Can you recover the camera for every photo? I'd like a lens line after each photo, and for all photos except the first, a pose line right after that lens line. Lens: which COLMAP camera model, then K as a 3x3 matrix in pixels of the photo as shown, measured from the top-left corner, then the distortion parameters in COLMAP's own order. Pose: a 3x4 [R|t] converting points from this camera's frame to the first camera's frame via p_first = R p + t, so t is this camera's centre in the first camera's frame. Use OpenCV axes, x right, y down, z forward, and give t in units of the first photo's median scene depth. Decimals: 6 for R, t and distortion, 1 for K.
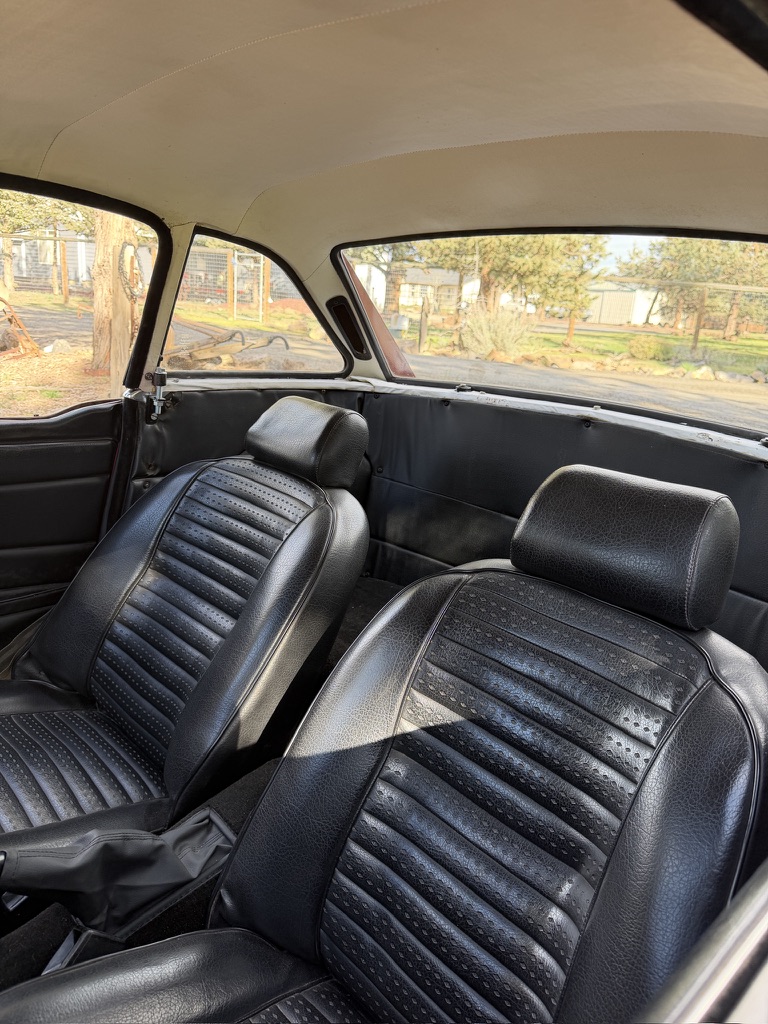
lens RADIAL K [[708.7, 0, 384.0], [0, 708.7, 512.0], [0, 0, 1]] dist [0.042185, -0.000113]
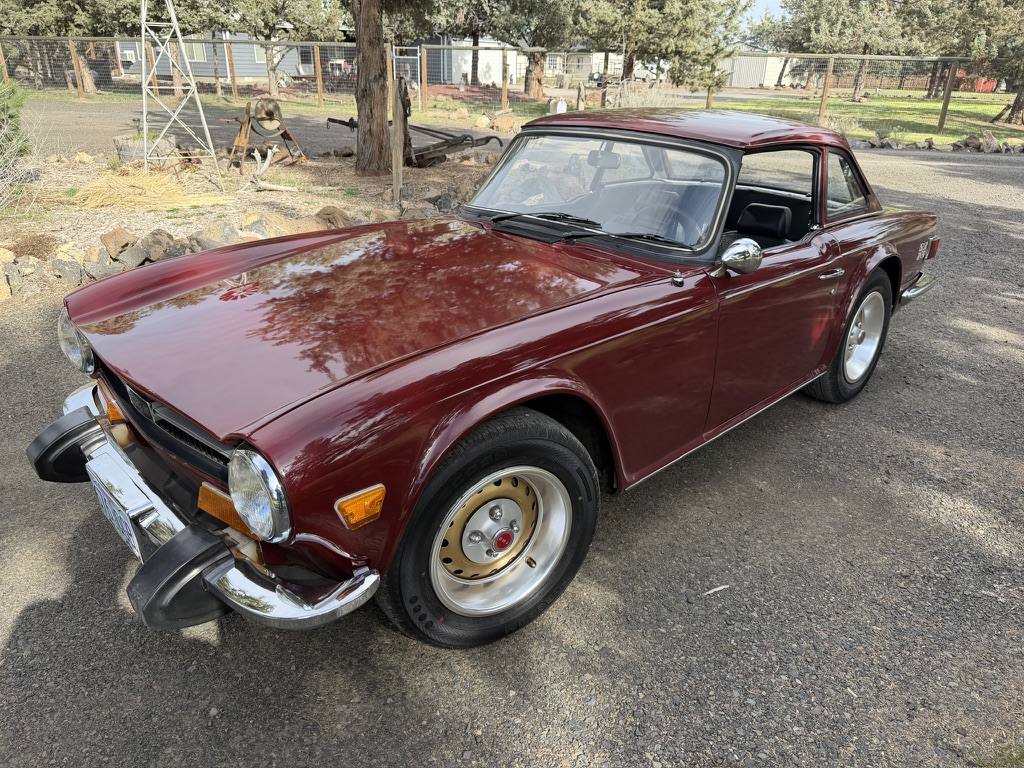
lens RADIAL K [[708.7, 0, 512.0], [0, 708.7, 384.0], [0, 0, 1]] dist [0.042185, -0.000113]
pose [[0.998413, -0.055289, -0.010684, -0.046382], [0.056191, 0.990595, 0.124760, 0.015555], [0.003686, -0.125162, 0.992129, -0.132433]]
